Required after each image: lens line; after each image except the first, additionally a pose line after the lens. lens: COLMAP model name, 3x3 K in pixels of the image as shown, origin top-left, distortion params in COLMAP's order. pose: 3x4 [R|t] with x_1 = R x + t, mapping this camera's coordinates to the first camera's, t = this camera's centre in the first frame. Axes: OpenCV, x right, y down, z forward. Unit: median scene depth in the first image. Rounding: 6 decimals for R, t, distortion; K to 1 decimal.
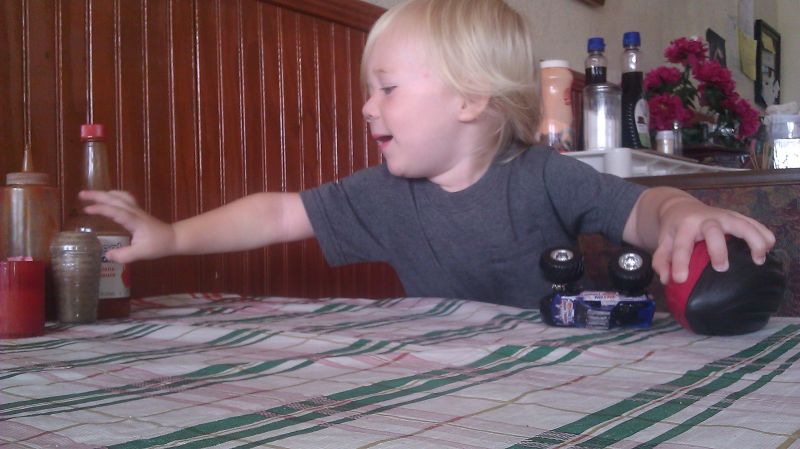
lens RADIAL K [[809.5, 0, 400.0], [0, 809.5, 224.5], [0, 0, 1]] dist [0.058109, -0.268151]
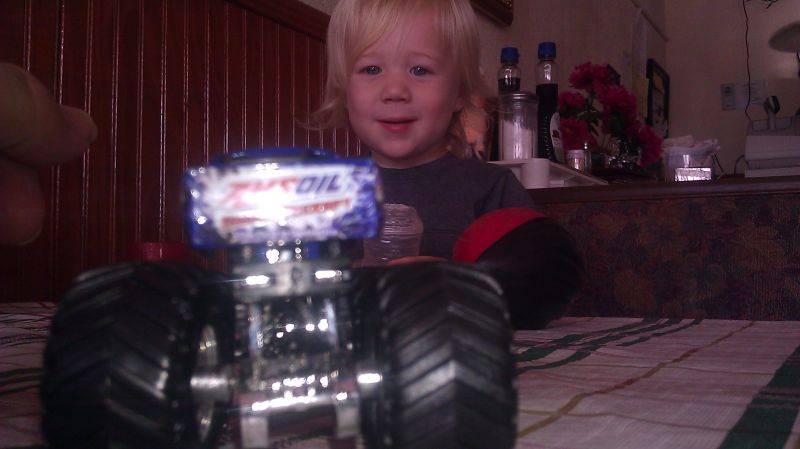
lens RADIAL K [[794.5, 0, 408.5], [0, 794.5, 225.6], [0, 0, 1]] dist [0.167387, -0.547653]
pose [[0.988819, 0.027049, 0.146646, -0.007648], [-0.020366, 0.998693, -0.046887, 0.022875], [-0.147723, 0.043376, 0.988077, 0.089236]]
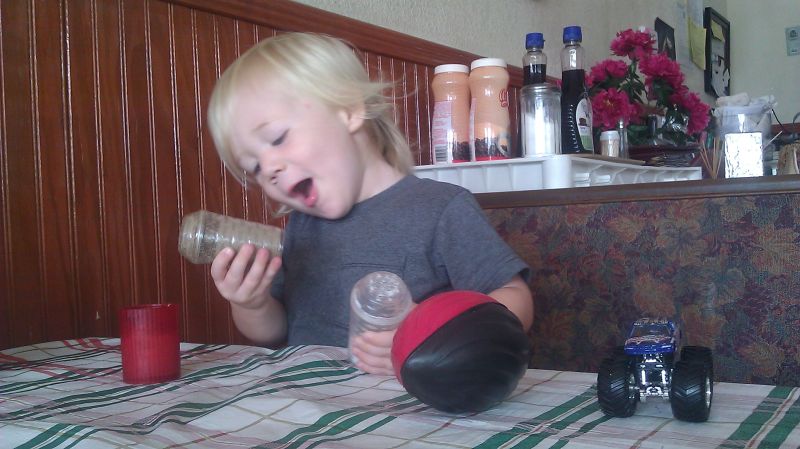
lens RADIAL K [[794.5, 0, 408.5], [0, 794.5, 225.6], [0, 0, 1]] dist [0.167387, -0.547653]
pose [[0.998095, -0.023072, 0.057226, 0.036048], [0.022137, 0.999612, 0.016920, -0.025511], [-0.057595, -0.015621, 0.998218, 0.079373]]
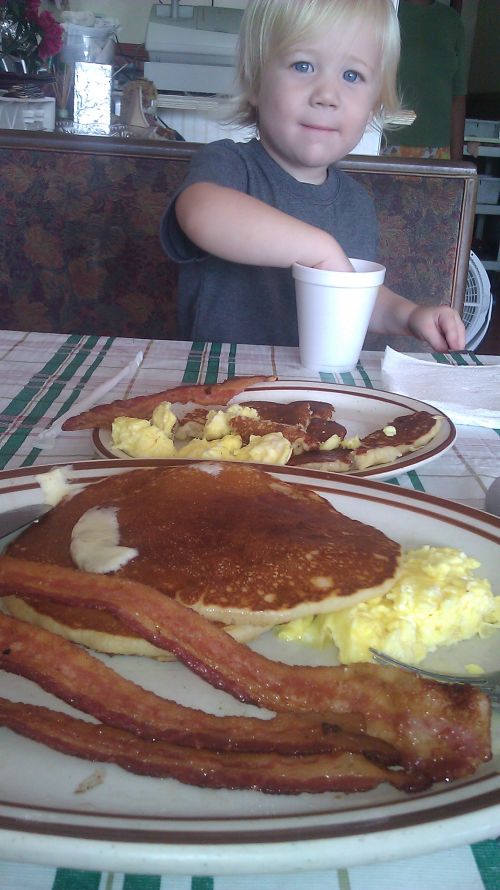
lens RADIAL K [[883.9, 0, 250.0], [0, 883.9, 445.0], [0, 0, 1]] dist [0.167387, -0.547653]
pose [[0.784579, -0.134806, 0.605197, -0.069427], [-0.094380, 0.938738, 0.331456, -0.061920], [-0.612804, -0.317172, 0.723791, 0.002387]]
